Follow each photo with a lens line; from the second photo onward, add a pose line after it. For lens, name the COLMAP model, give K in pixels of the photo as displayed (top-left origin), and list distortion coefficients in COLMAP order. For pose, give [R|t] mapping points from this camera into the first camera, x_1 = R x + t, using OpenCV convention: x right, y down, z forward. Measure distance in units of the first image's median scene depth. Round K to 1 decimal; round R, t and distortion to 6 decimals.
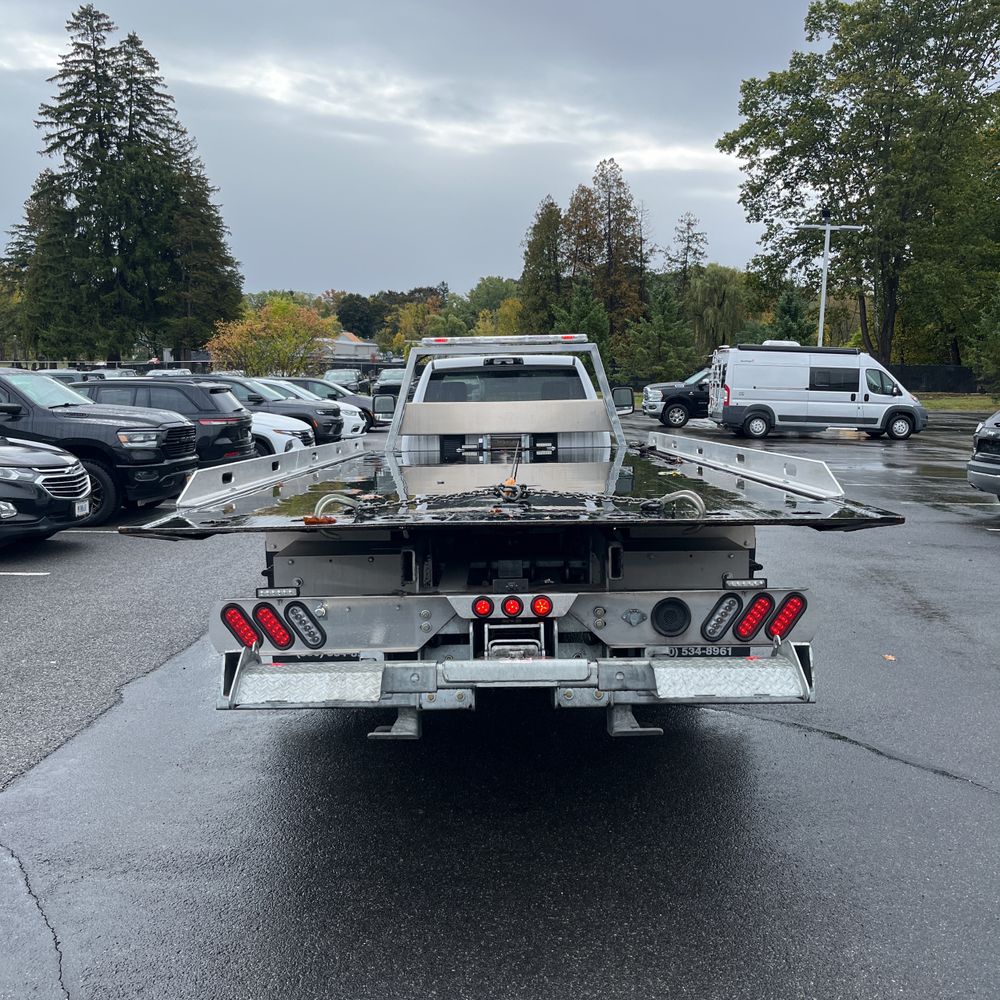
lens RADIAL K [[1023.7, 0, 503.9], [0, 1023.7, 498.5], [0, 0, 1]] dist [0.018360, 0.000000]
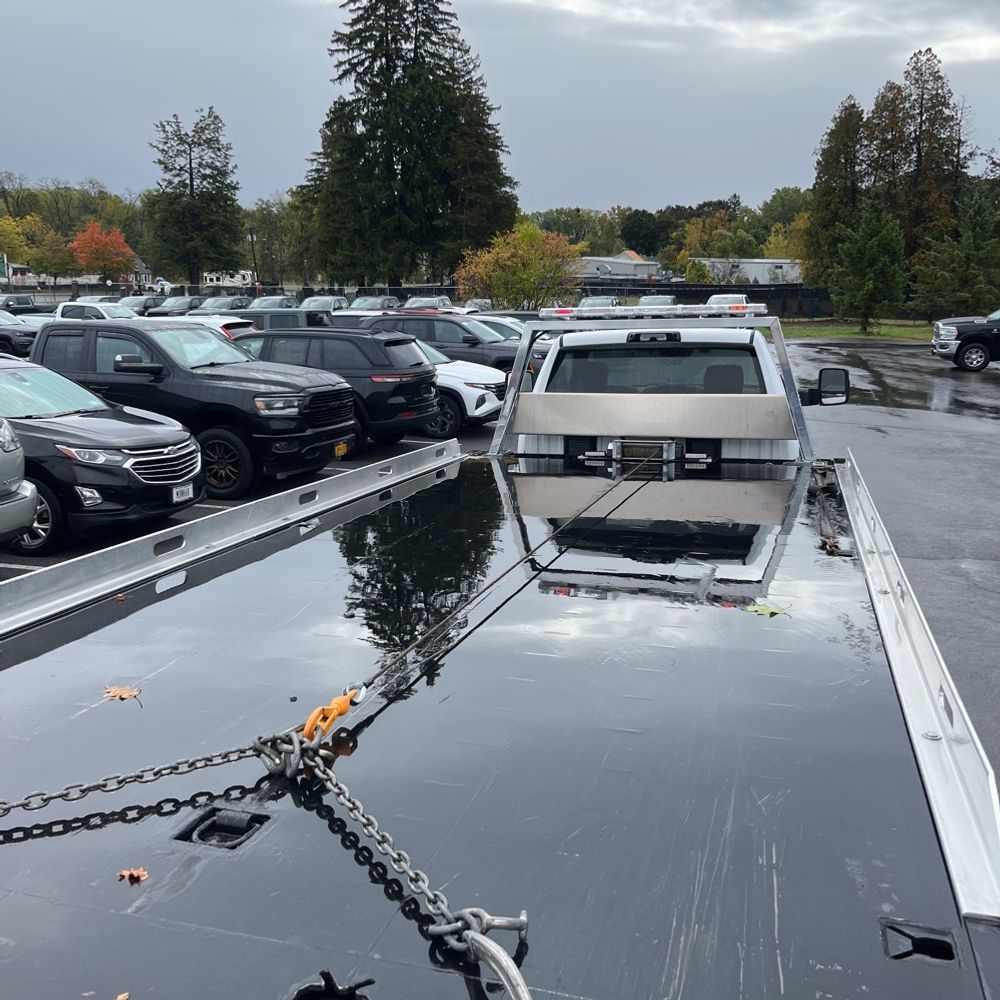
lens RADIAL K [[1023.7, 0, 489.4], [0, 1023.7, 495.2], [0, 0, 1]] dist [0.018360, 0.000000]
pose [[0.958853, 0.056448, -0.278235, 0.013110], [-0.035394, 0.996156, 0.080123, -0.009963], [0.281689, -0.066978, 0.957165, 0.032165]]
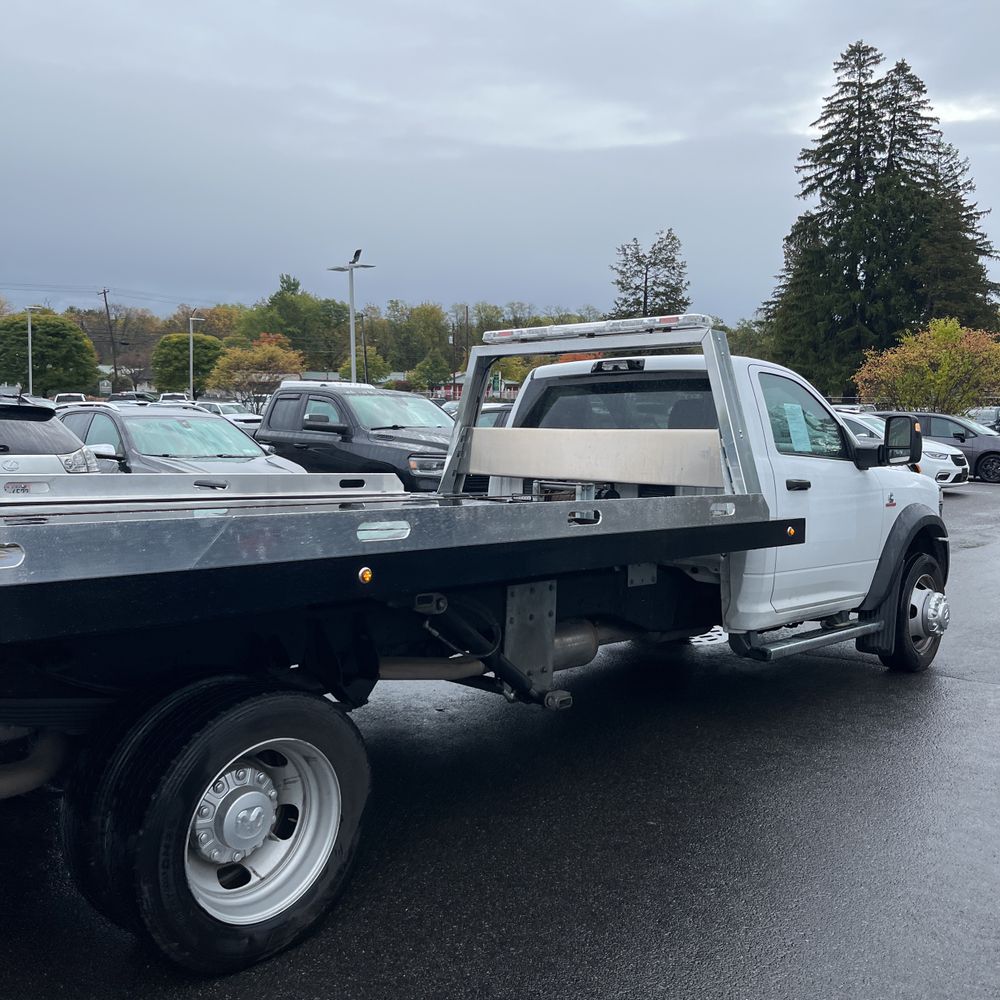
lens RADIAL K [[1023.7, 0, 487.6], [0, 1023.7, 495.8], [0, 0, 1]] dist [0.018360, 0.000000]
pose [[0.729543, 0.071366, -0.680202, 0.049275], [-0.098873, 0.995099, -0.001641, -0.006178], [0.676751, 0.068451, 0.733023, 0.065551]]
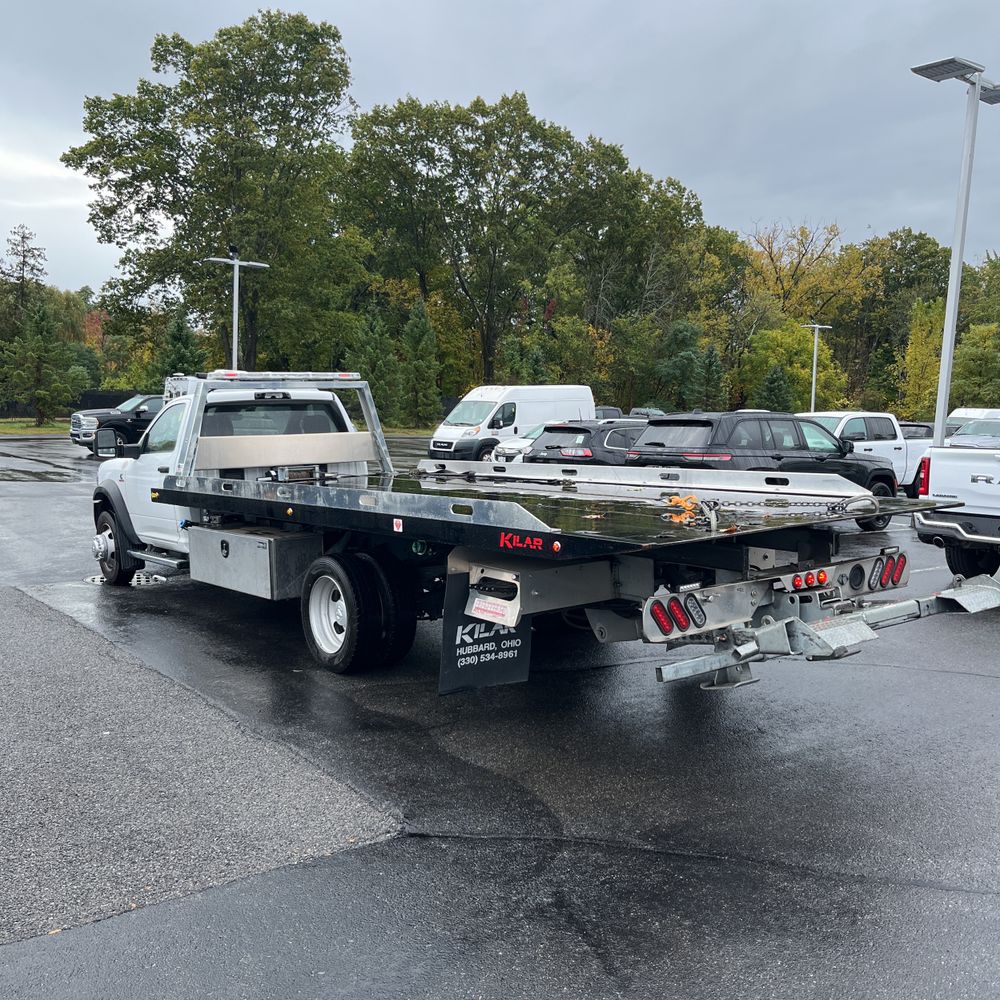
lens RADIAL K [[1023.7, 0, 503.3], [0, 1023.7, 496.1], [0, 0, 1]] dist [0.018360, 0.000000]
pose [[0.795413, -0.046610, 0.604273, -0.058581], [0.062397, 0.998038, -0.005151, -0.001848], [-0.602848, 0.041802, 0.796760, 0.006204]]
